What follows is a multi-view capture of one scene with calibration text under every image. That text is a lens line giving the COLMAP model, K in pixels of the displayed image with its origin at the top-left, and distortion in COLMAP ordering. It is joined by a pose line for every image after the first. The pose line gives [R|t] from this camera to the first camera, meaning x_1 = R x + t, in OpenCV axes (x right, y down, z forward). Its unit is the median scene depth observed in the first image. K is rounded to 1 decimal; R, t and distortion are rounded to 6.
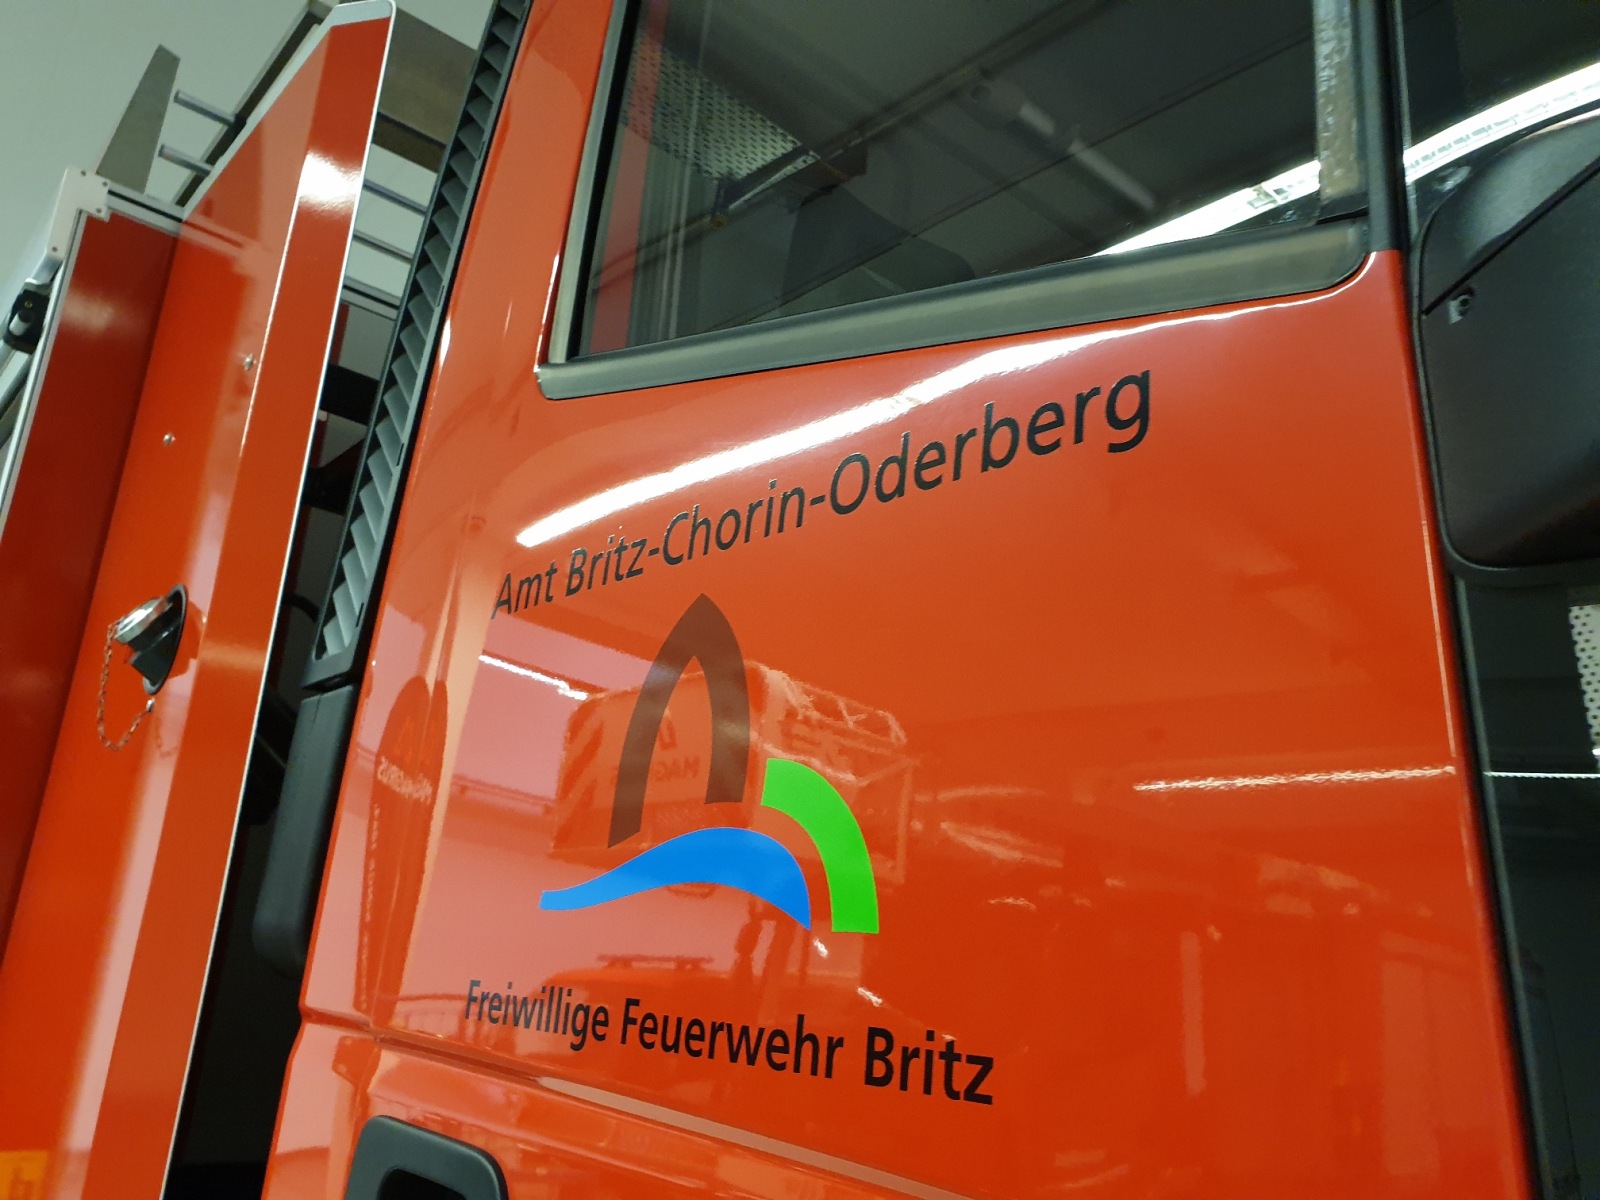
lens RADIAL K [[1260.6, 0, 800.0], [0, 1260.6, 600.0], [0, 0, 1]] dist [0.004591, 0.001989]
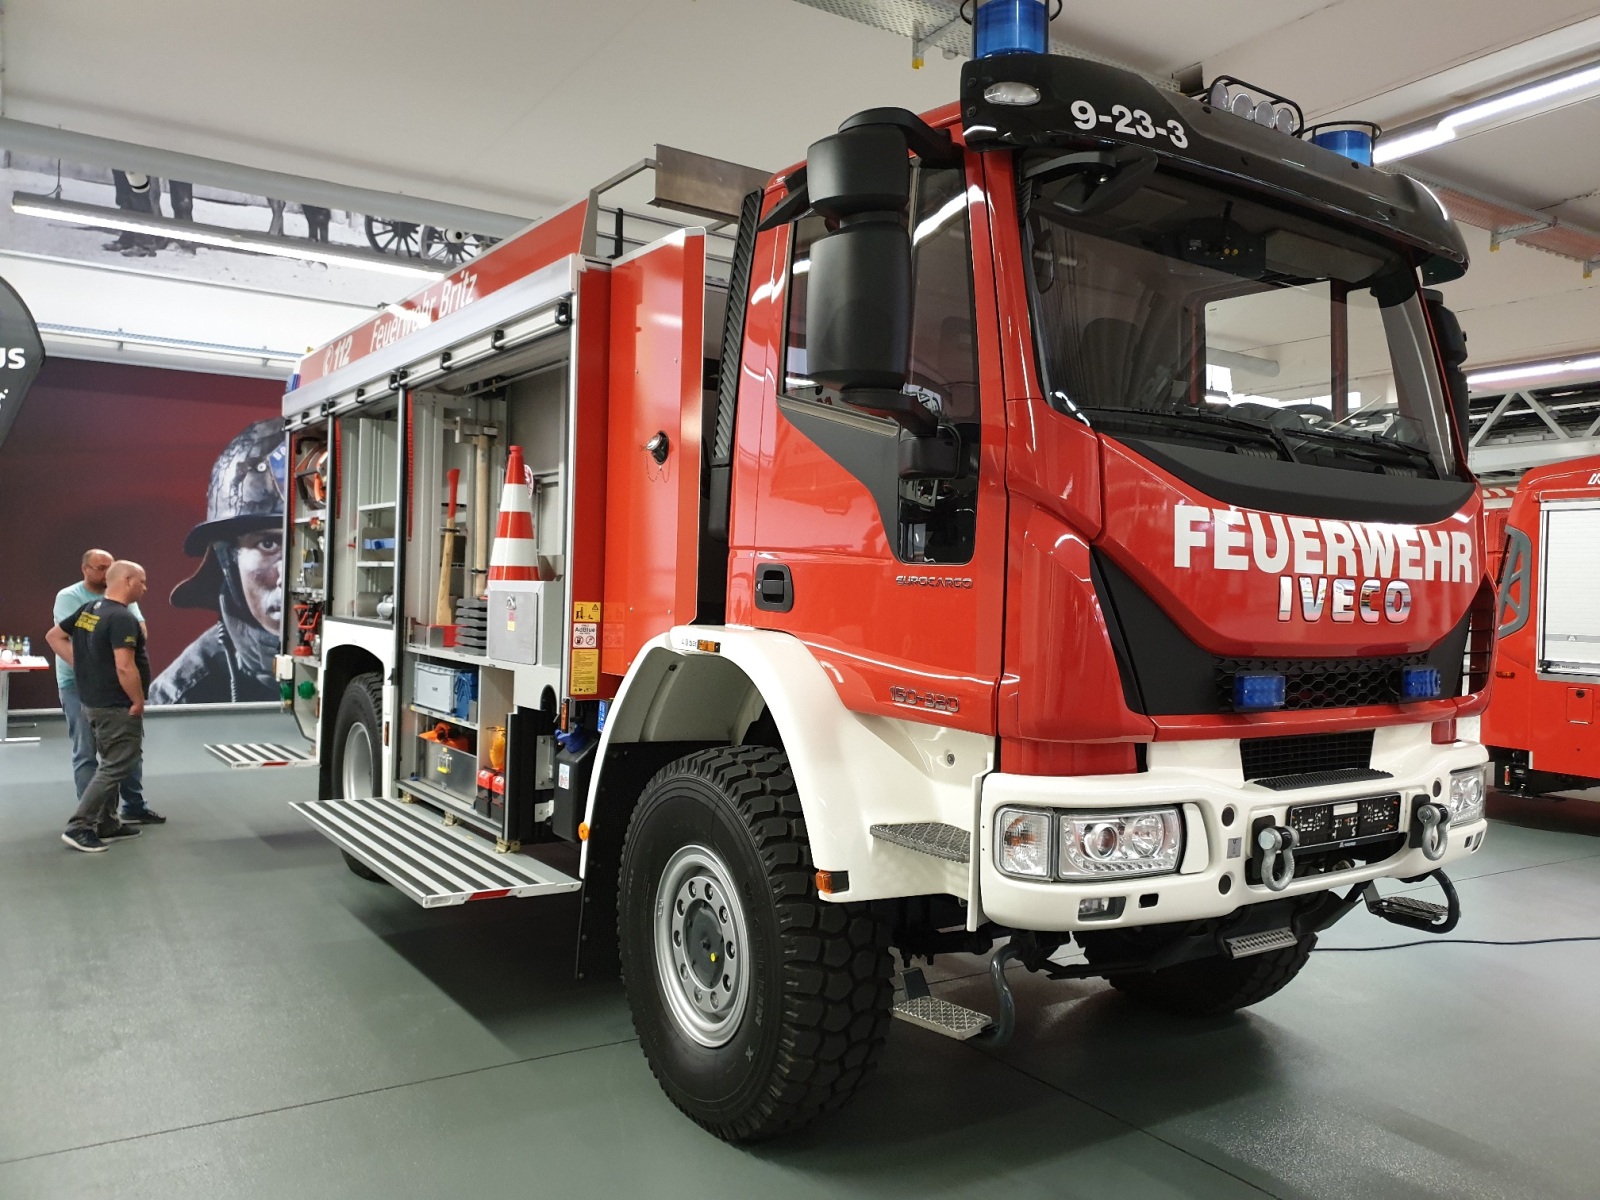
lens RADIAL K [[1260.6, 0, 800.0], [0, 1260.6, 600.0], [0, 0, 1]] dist [0.004591, 0.001989]
pose [[0.989127, -0.035939, -0.142608, 0.271930], [0.076520, 0.953853, 0.290361, -0.444370], [0.125592, -0.298116, 0.946231, -1.885203]]
